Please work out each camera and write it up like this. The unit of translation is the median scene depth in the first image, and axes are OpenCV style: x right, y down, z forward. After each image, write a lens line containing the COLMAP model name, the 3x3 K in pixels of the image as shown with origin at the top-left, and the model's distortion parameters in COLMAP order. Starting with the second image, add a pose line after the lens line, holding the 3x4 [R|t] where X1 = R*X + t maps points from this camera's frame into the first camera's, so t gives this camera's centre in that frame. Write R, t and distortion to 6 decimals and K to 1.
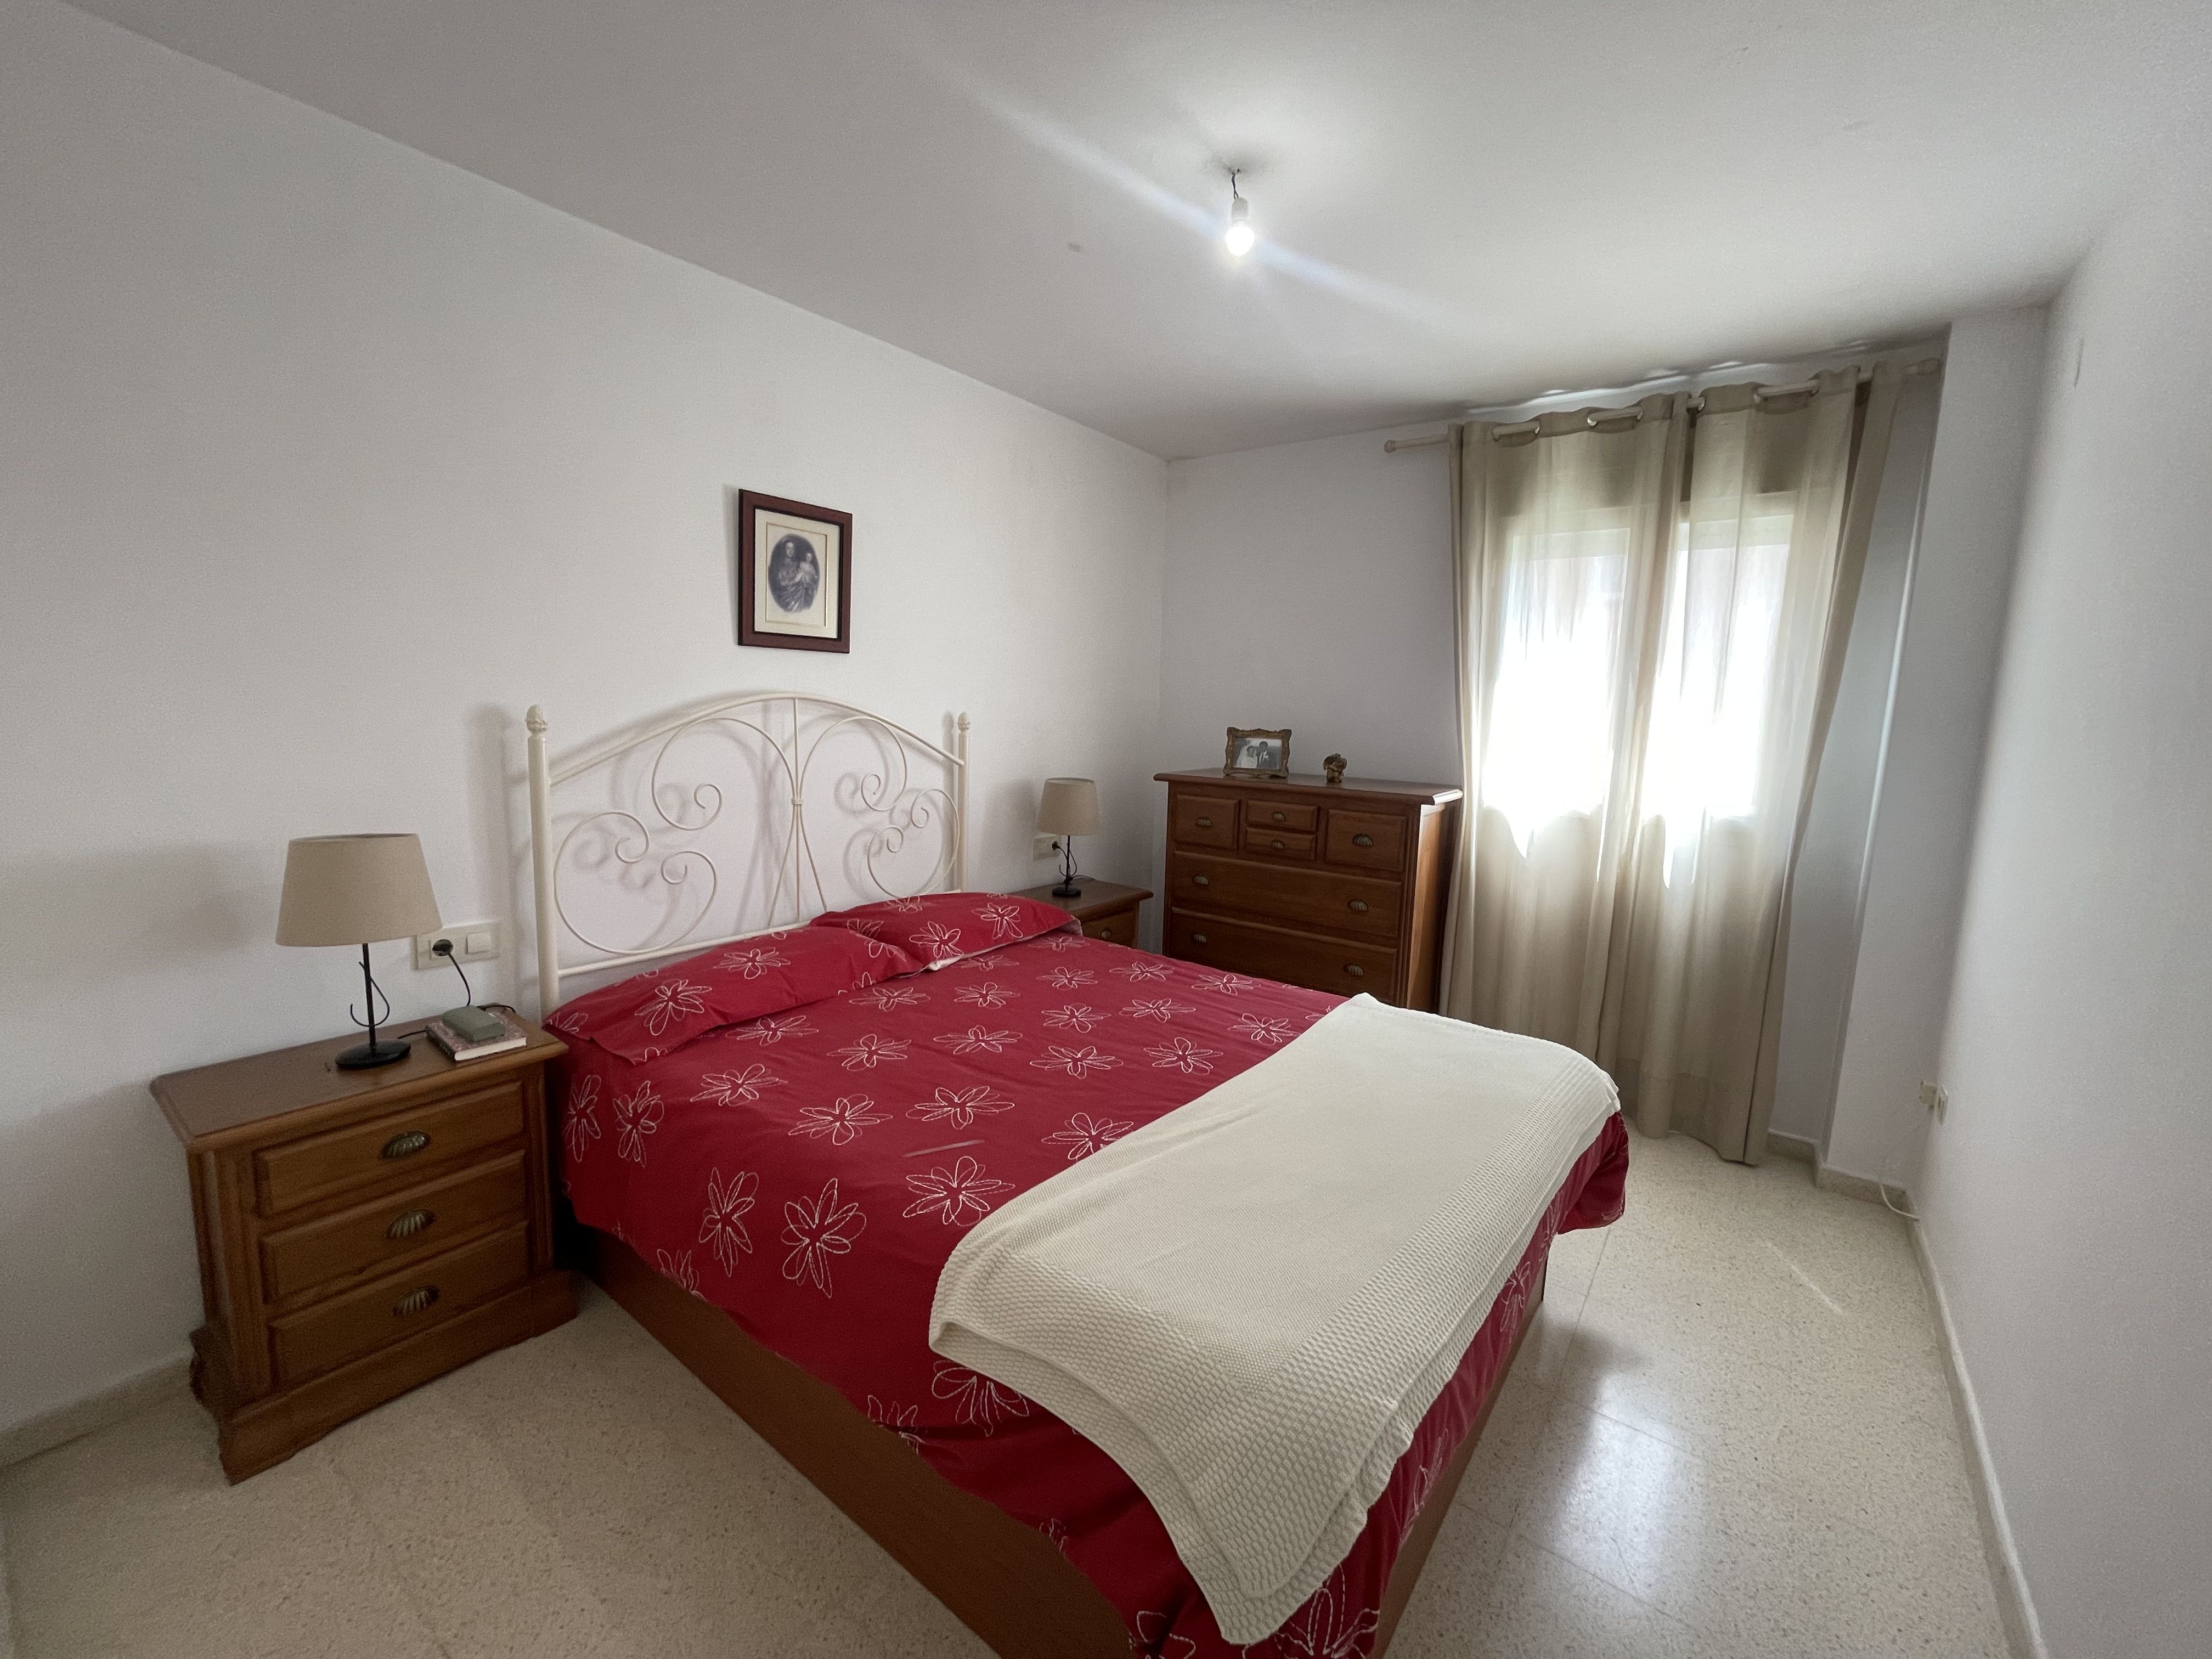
lens RADIAL K [[891.5, 0, 1099.0], [0, 891.5, 828.8], [0, 0, 1]] dist [-0.011404, -0.000378]
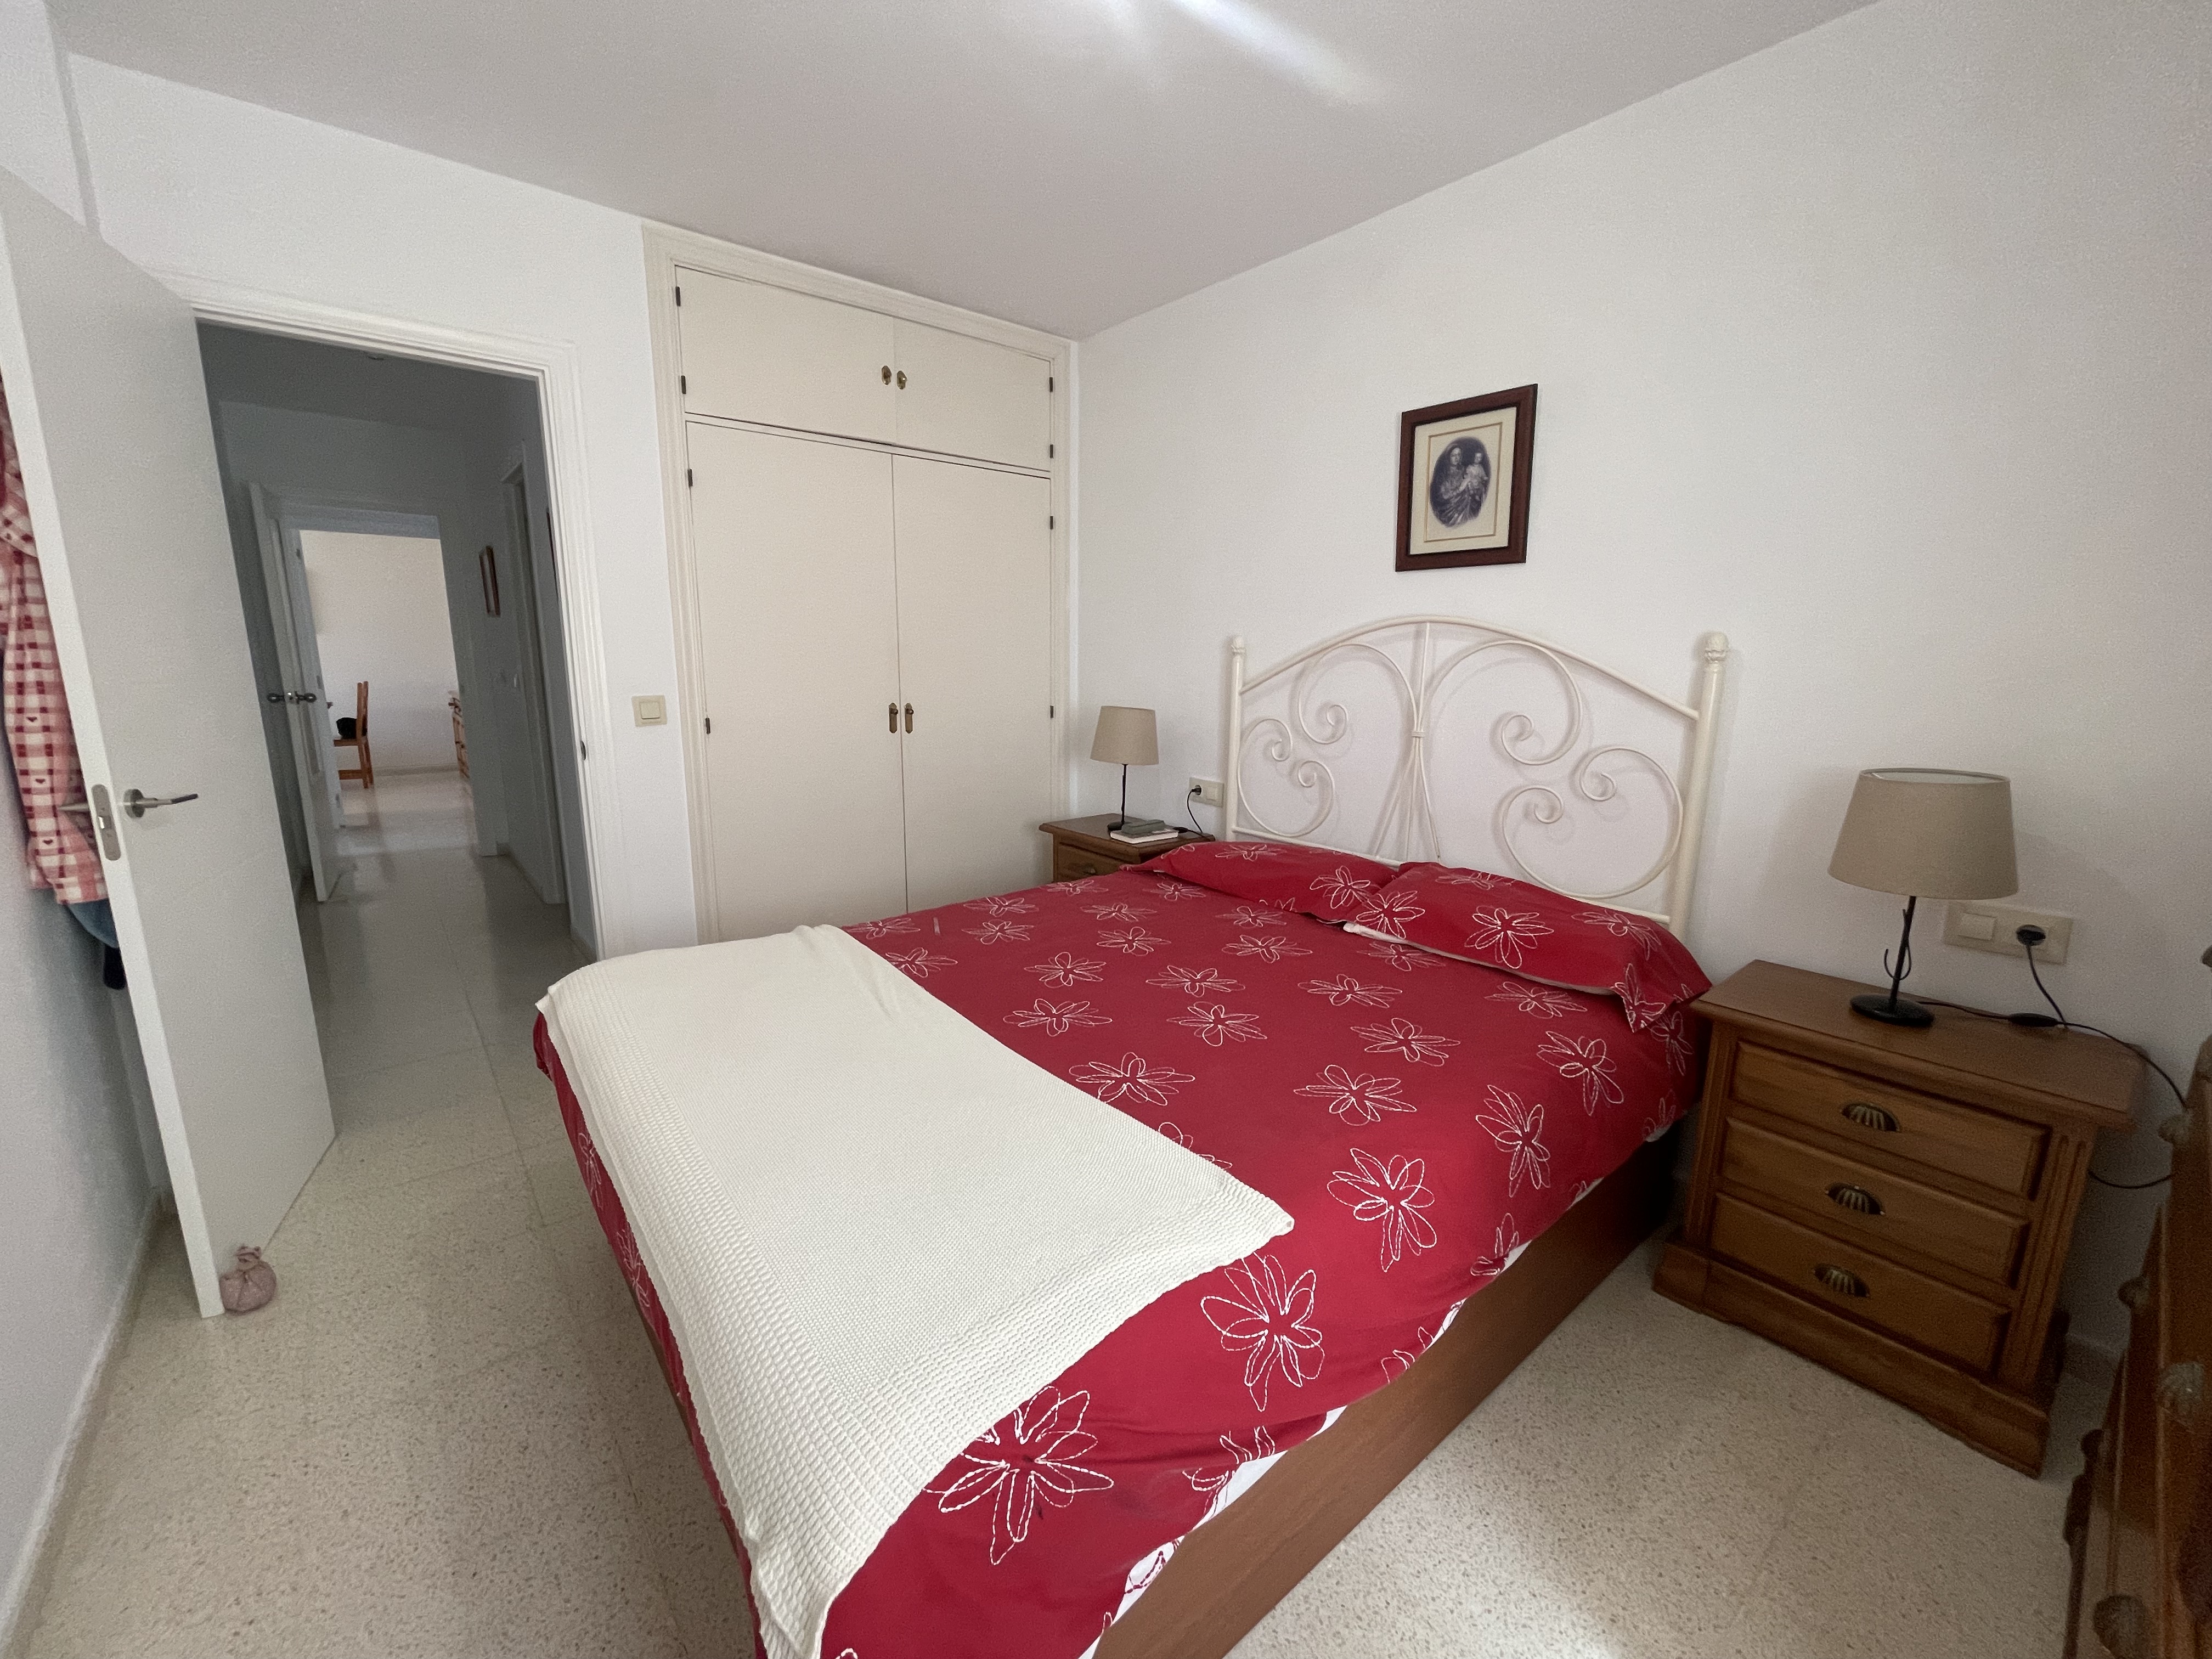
lens RADIAL K [[891.5, 0, 1102.6], [0, 891.5, 830.2], [0, 0, 1]] dist [-0.011404, -0.000378]
pose [[-0.223329, 0.160921, -0.961368, 0.665854], [-0.153683, 0.968130, 0.197754, -0.068059], [0.962552, 0.191910, -0.191481, 0.897189]]
